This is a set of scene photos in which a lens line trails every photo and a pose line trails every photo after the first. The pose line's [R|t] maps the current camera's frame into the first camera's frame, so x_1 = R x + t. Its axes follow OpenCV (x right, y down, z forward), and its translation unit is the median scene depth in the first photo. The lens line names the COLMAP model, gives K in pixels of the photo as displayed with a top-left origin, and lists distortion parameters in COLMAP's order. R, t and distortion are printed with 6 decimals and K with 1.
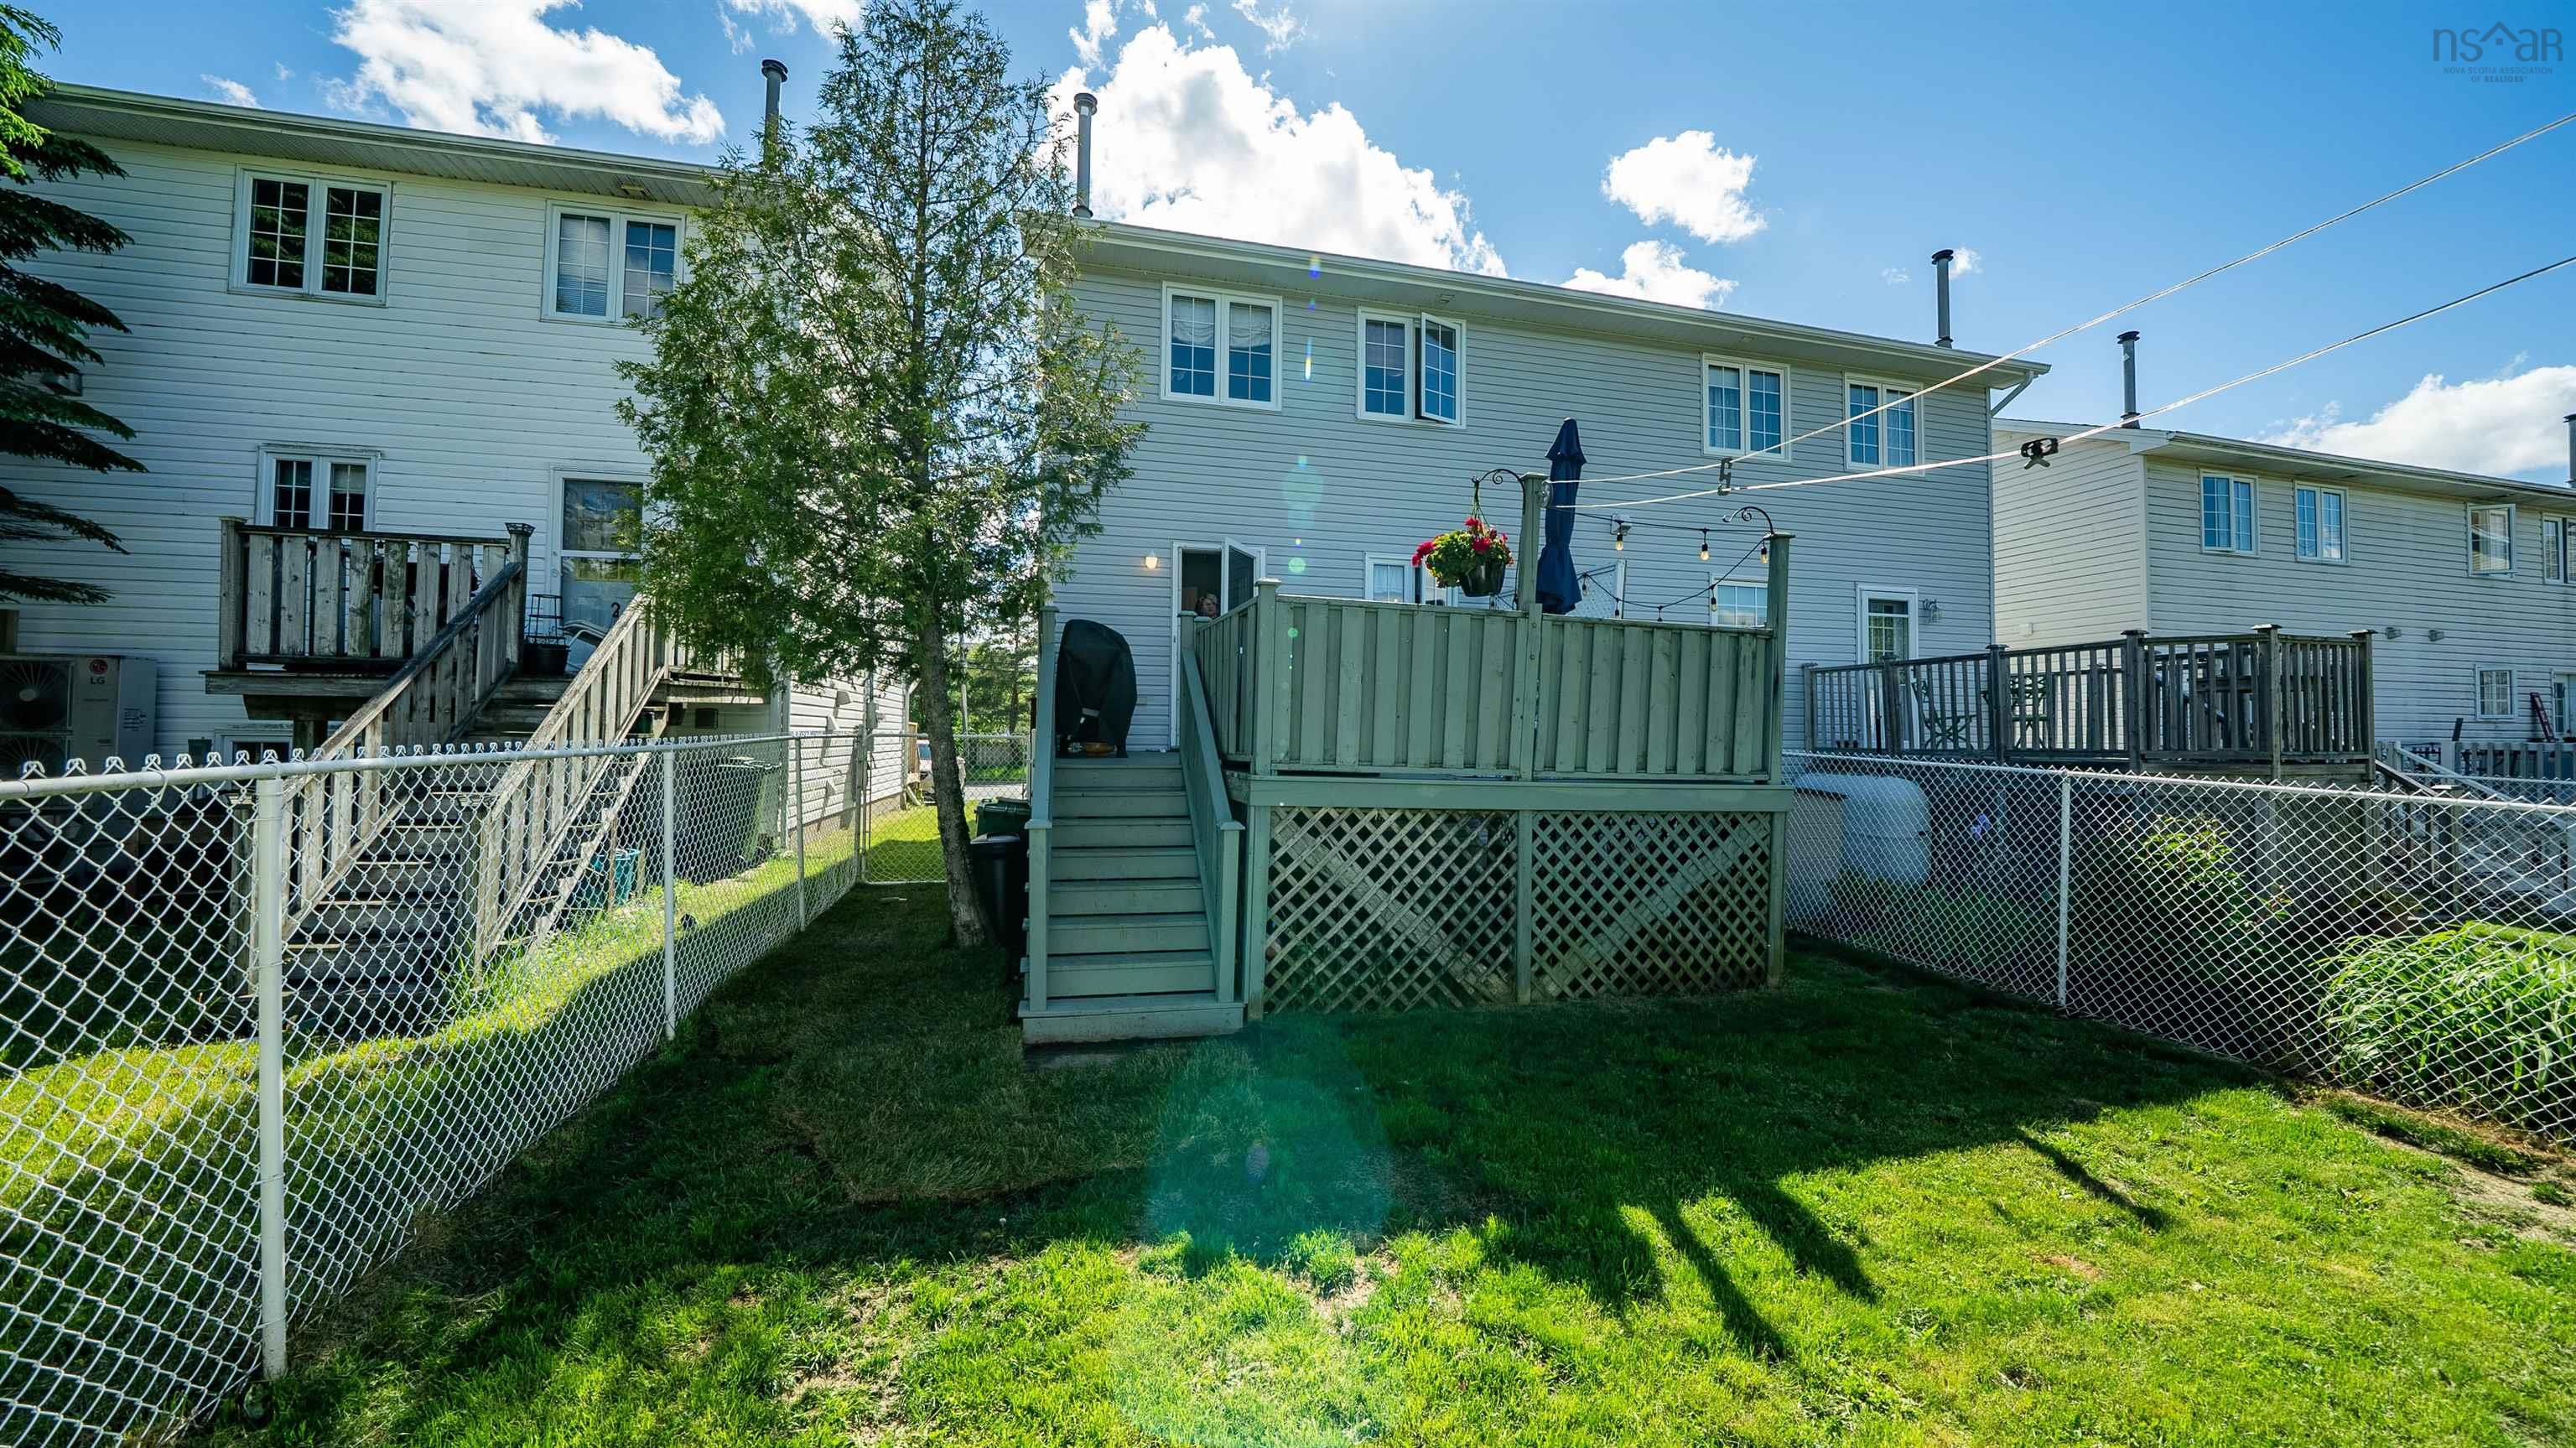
lens RADIAL K [[905.1, 0, 1272.8], [0, 905.1, 735.5], [0, 0, 1]] dist [-0.030194, 0.004499]
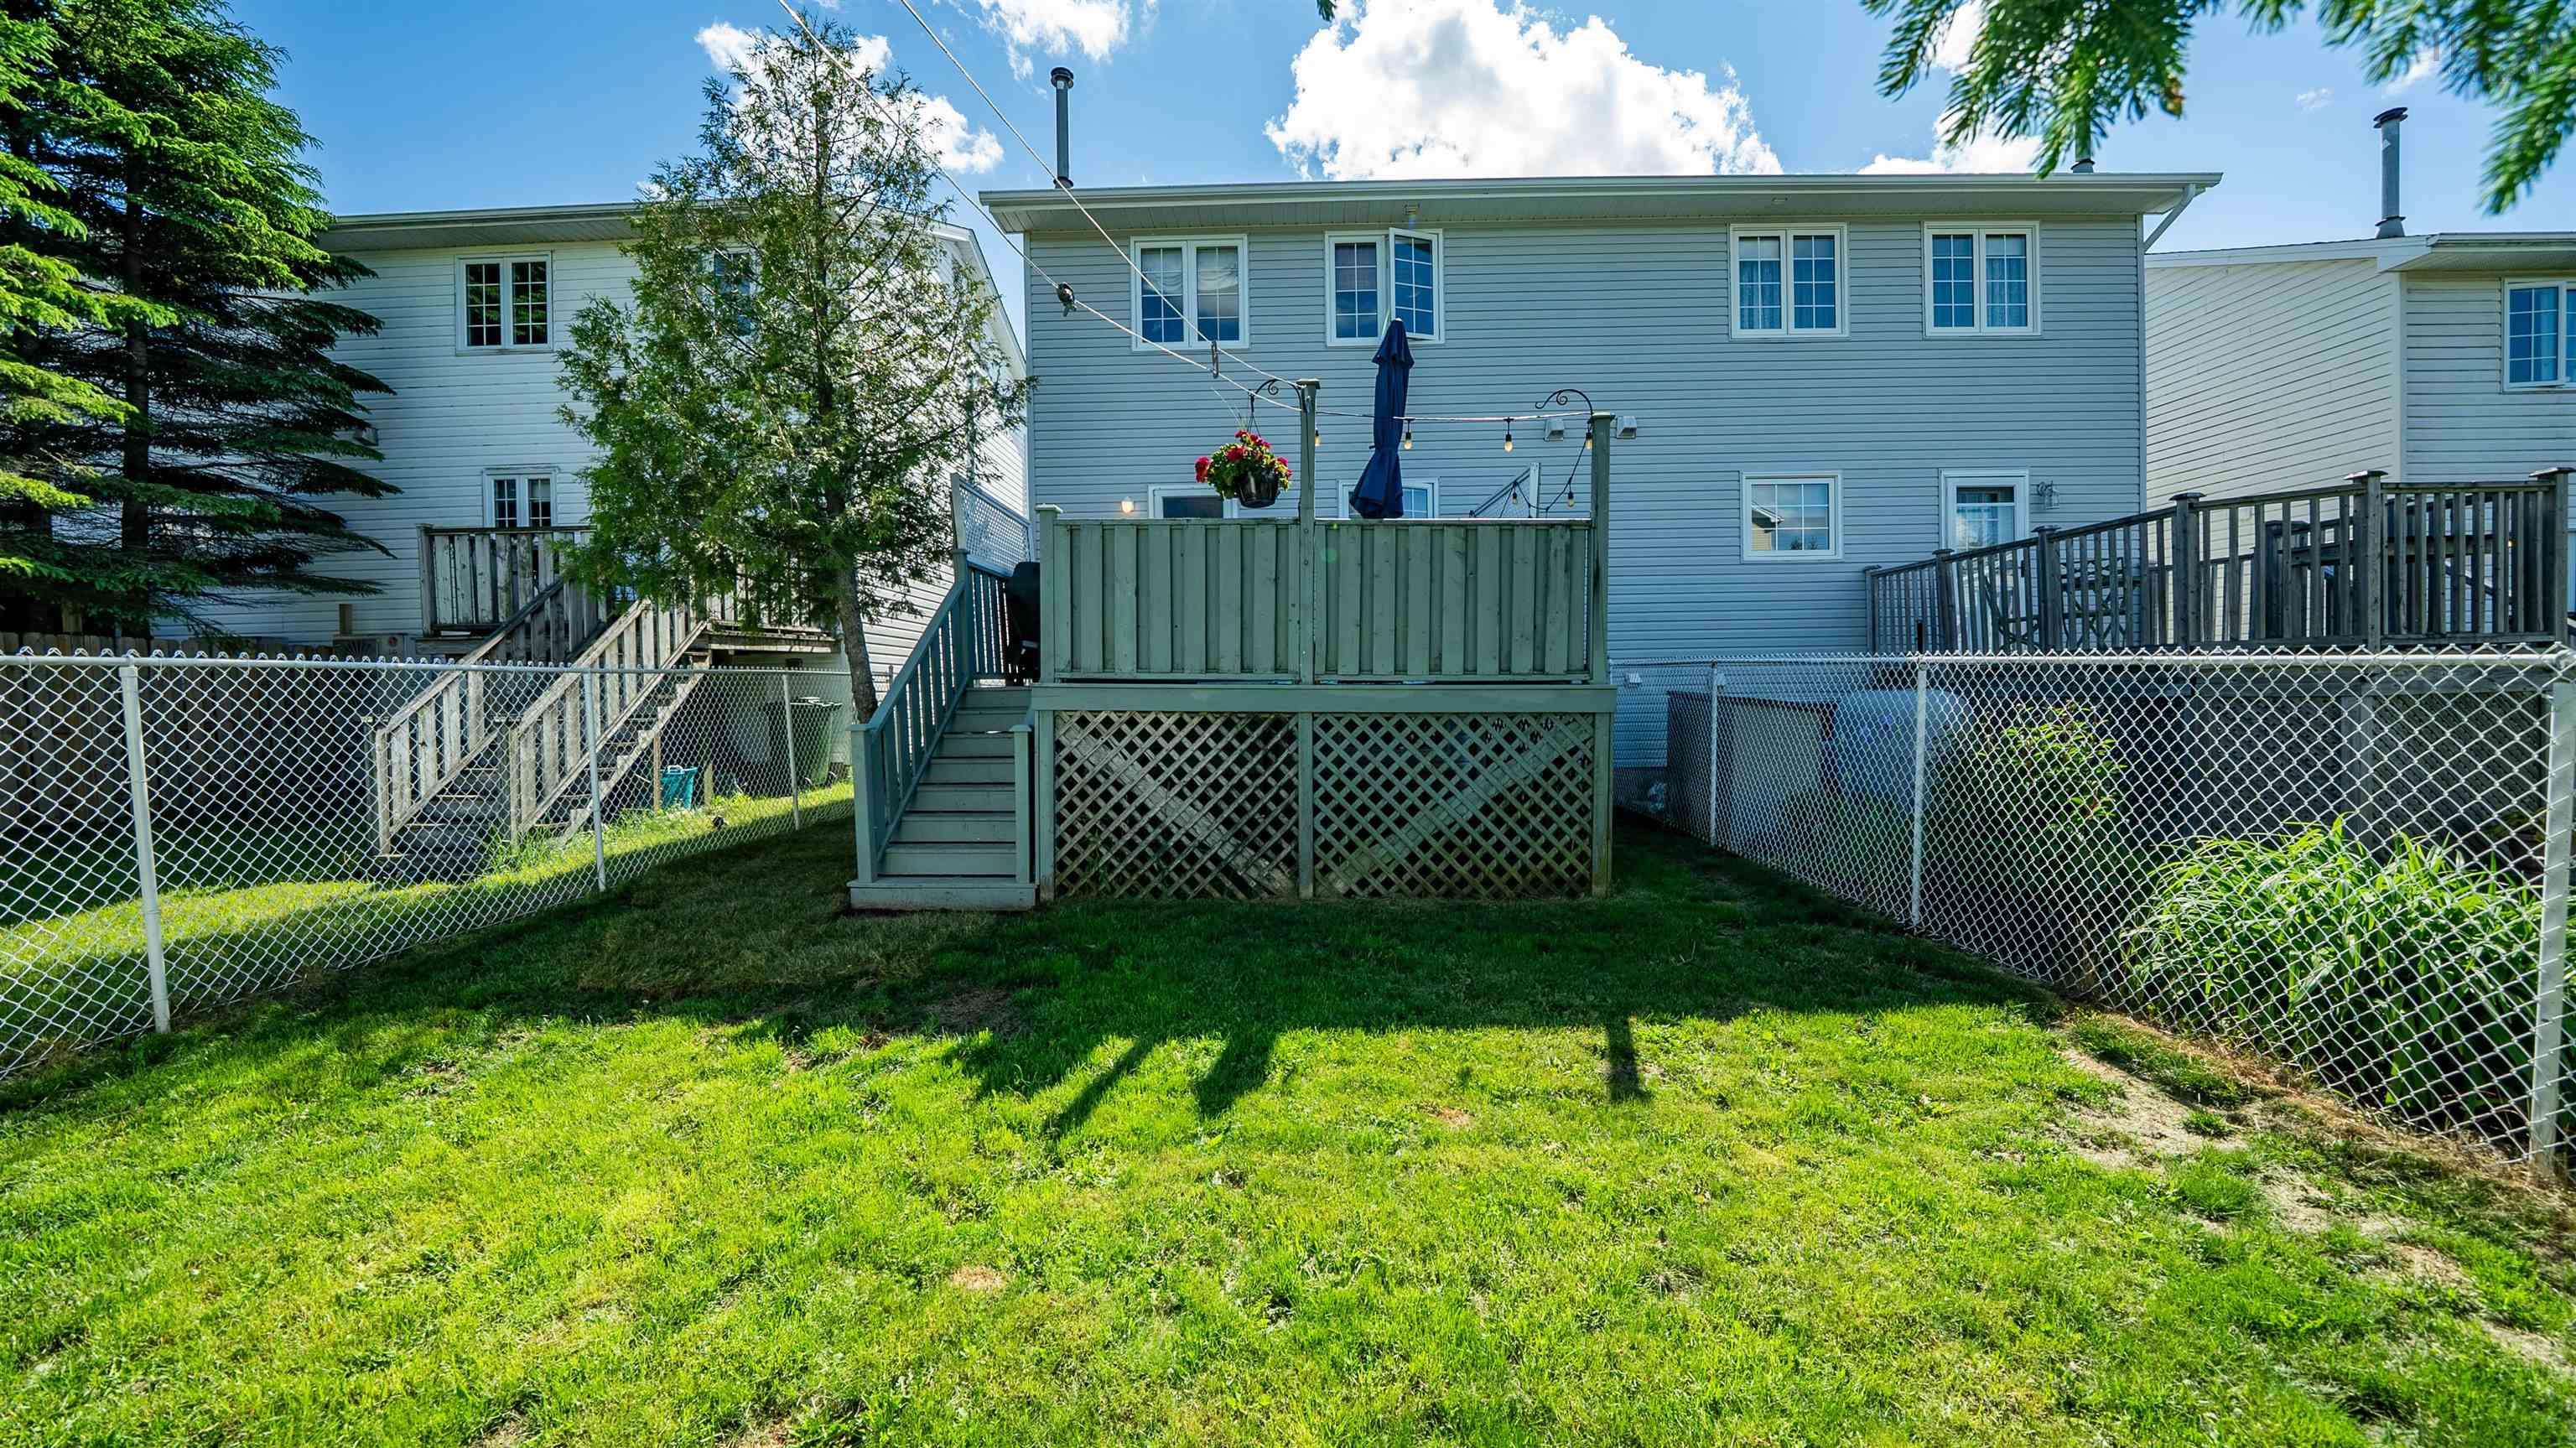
lens RADIAL K [[905.1, 0, 1272.8], [0, 905.1, 735.5], [0, 0, 1]] dist [-0.030194, 0.004499]
pose [[0.966351, -0.013173, -0.256891, 0.511070], [0.025485, 0.998677, 0.044658, 0.062080], [0.255963, -0.049702, 0.965408, -0.008433]]
